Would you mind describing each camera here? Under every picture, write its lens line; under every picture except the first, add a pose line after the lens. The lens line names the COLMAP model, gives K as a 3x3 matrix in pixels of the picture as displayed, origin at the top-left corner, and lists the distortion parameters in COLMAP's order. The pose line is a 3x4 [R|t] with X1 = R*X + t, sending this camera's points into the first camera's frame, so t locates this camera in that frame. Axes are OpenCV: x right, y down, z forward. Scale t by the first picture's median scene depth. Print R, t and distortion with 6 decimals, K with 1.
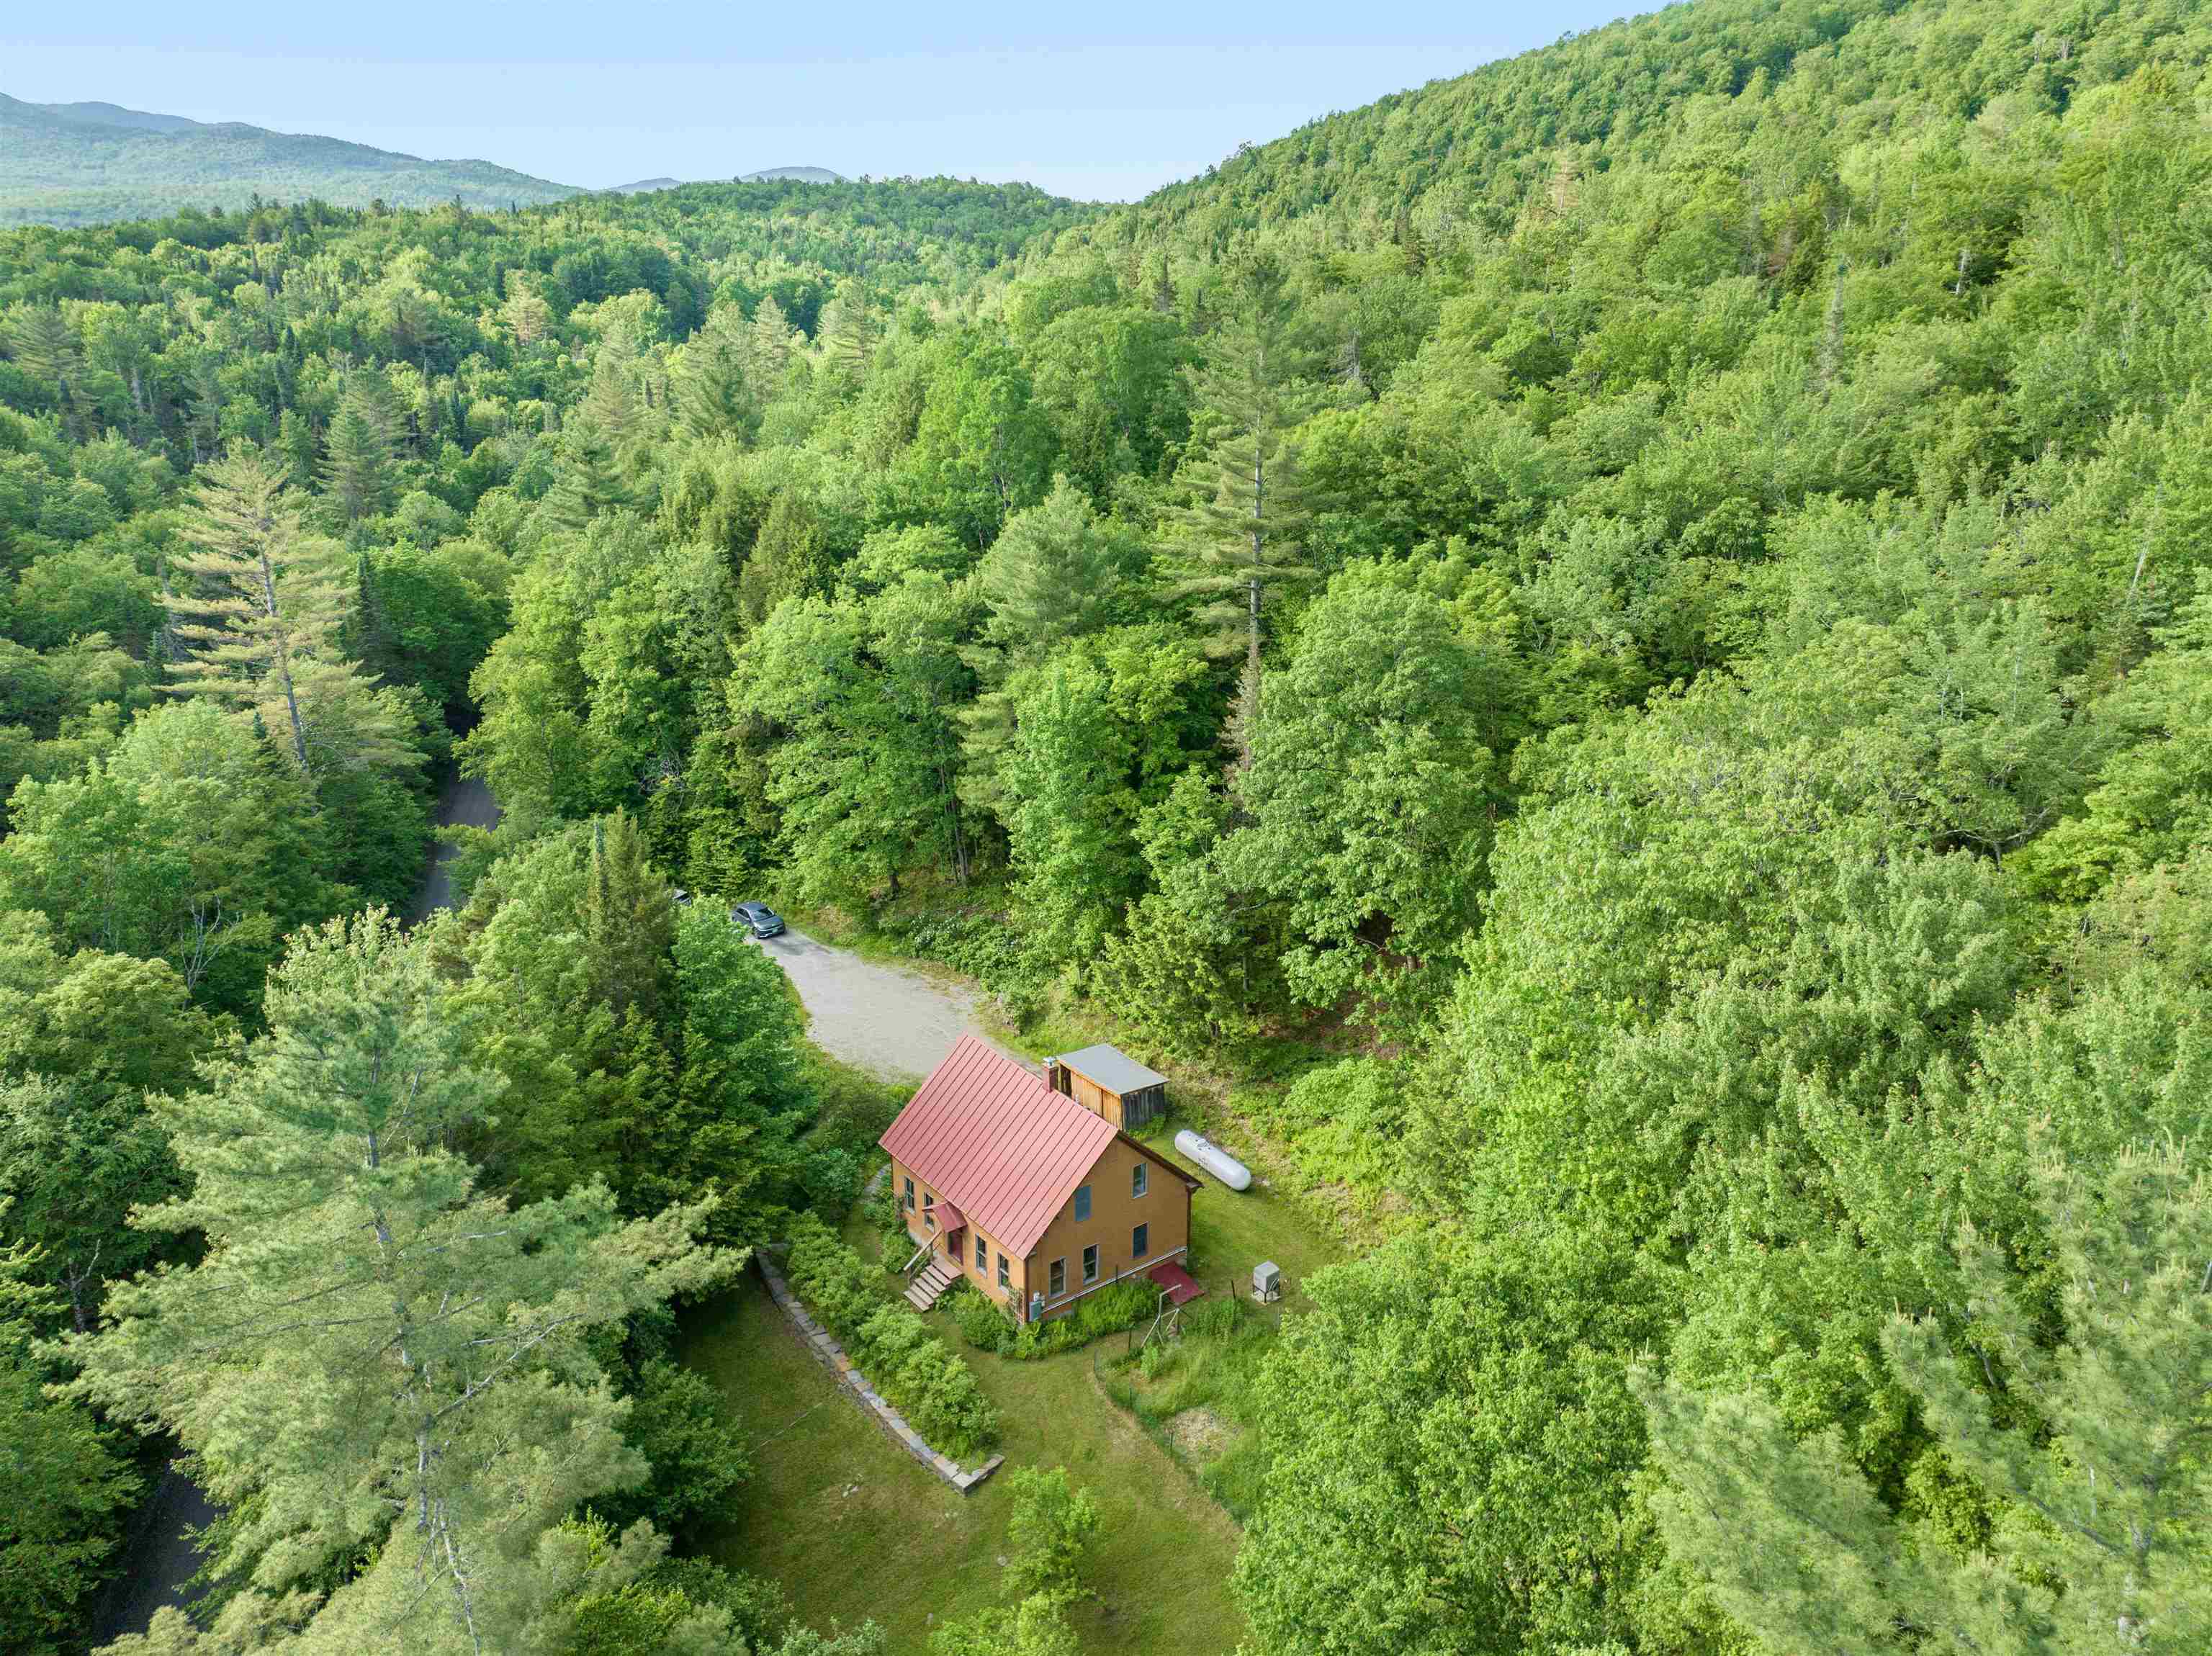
lens RADIAL K [[1557.6, 0, 1106.0], [0, 1557.6, 828.0], [0, 0, 1]] dist [0.002528, -0.164034]
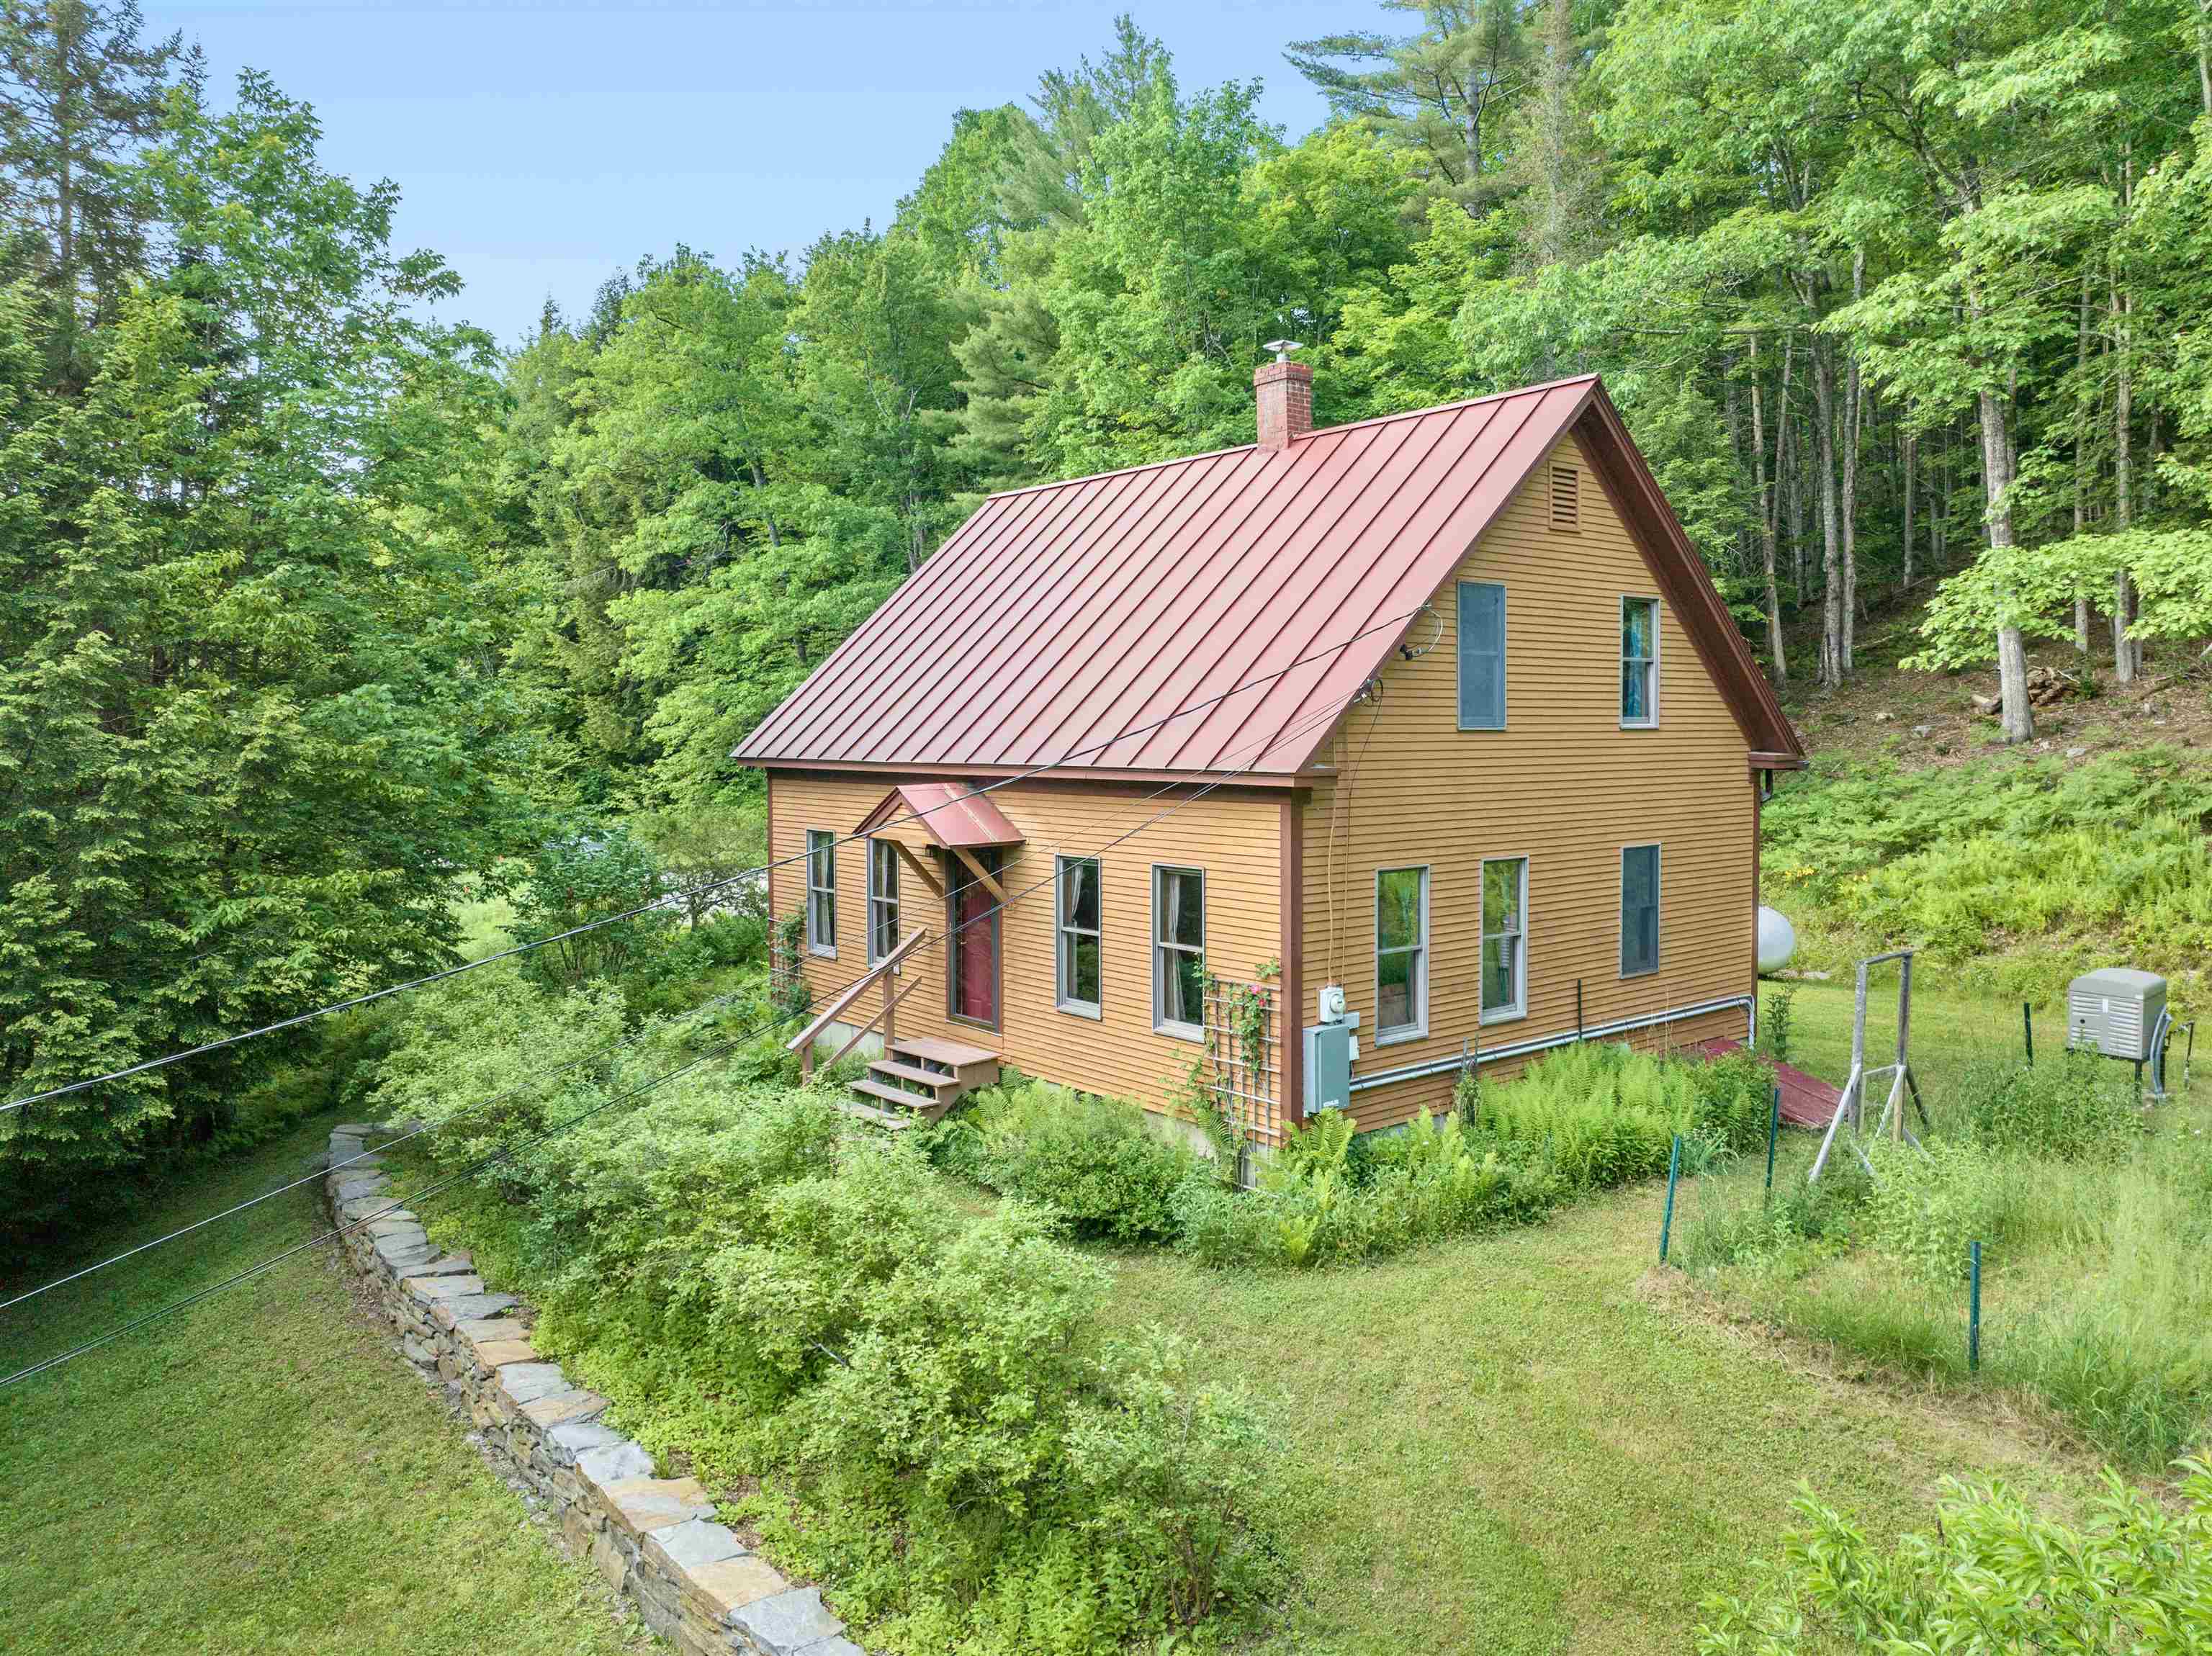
lens RADIAL K [[1552.5, 0, 1106.0], [0, 1552.5, 828.0], [0, 0, 1]] dist [-0.039147, 0.001536]
pose [[0.999480, -0.008244, 0.031176, -0.075353], [0.015851, 0.967513, -0.252323, 0.292212], [-0.028083, 0.252686, 0.967141, 0.668471]]
